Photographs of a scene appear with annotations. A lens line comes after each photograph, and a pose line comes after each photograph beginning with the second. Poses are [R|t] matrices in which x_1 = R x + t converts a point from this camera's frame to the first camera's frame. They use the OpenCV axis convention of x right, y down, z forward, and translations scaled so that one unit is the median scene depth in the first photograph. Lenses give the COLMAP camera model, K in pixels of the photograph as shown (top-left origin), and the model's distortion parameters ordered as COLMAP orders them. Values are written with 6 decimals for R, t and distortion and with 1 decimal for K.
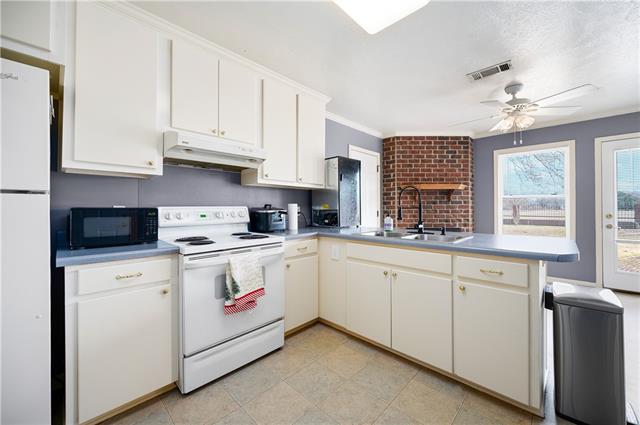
lens RADIAL K [[252.6, 0, 321.0], [0, 252.6, 209.1], [0, 0, 1]] dist [-0.000351, -0.000116]
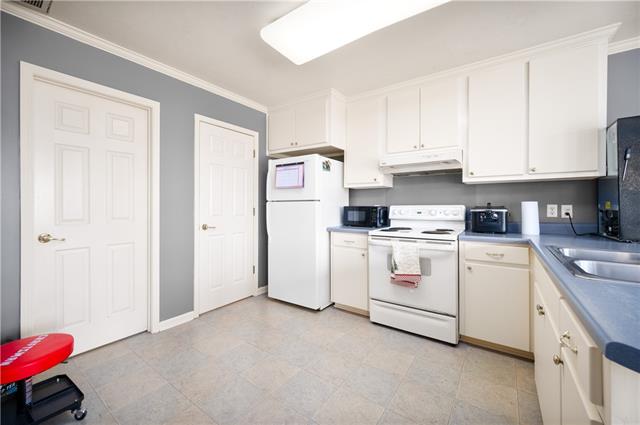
lens RADIAL K [[251.6, 0, 318.9], [0, 251.6, 203.2], [0, 0, 1]] dist [-0.000079, -0.000058]
pose [[0.152207, -0.004983, -0.988336, 0.753347], [-0.001104, 0.999986, -0.005212, -0.014987], [0.988348, 0.001885, 0.152199, 0.308945]]
